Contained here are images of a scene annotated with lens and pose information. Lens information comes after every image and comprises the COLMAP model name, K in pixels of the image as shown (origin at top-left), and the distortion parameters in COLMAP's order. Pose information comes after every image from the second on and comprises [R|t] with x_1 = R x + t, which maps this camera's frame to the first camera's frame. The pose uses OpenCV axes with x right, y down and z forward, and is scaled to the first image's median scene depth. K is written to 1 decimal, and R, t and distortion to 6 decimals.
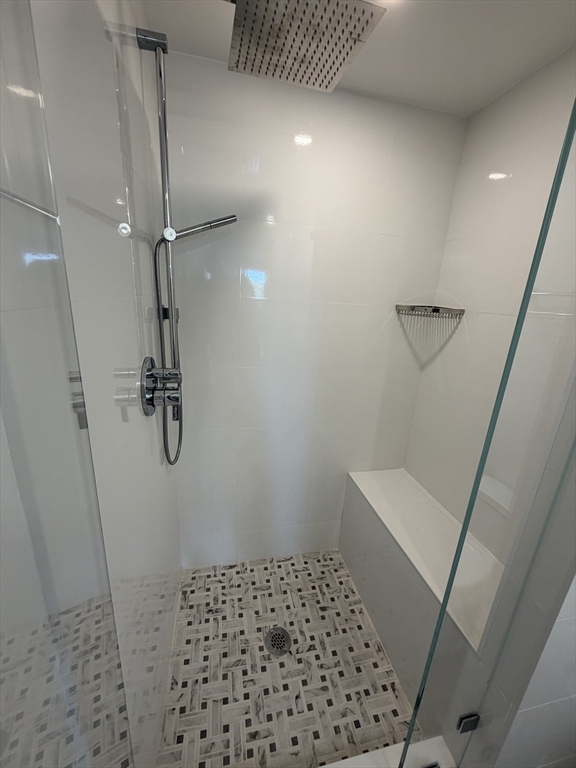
lens RADIAL K [[307.3, 0, 287.1], [0, 307.3, 382.9], [0, 0, 1]] dist [-0.000317, -0.000141]
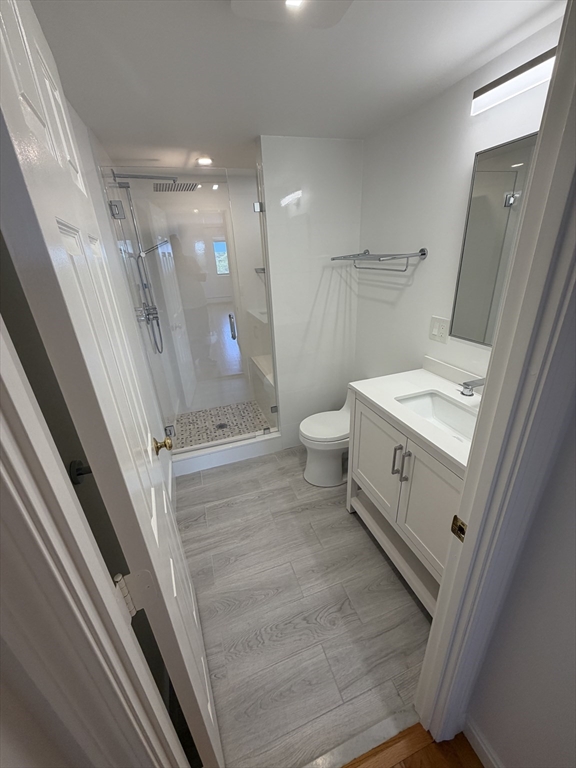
lens RADIAL K [[307.3, 0, 288.7], [0, 307.3, 385.5], [0, 0, 1]] dist [-0.000317, -0.000141]
pose [[0.987295, -0.145225, 0.064481, 0.352138], [0.136502, 0.982894, 0.123641, 0.317608], [-0.081334, -0.113269, 0.990230, -1.247950]]
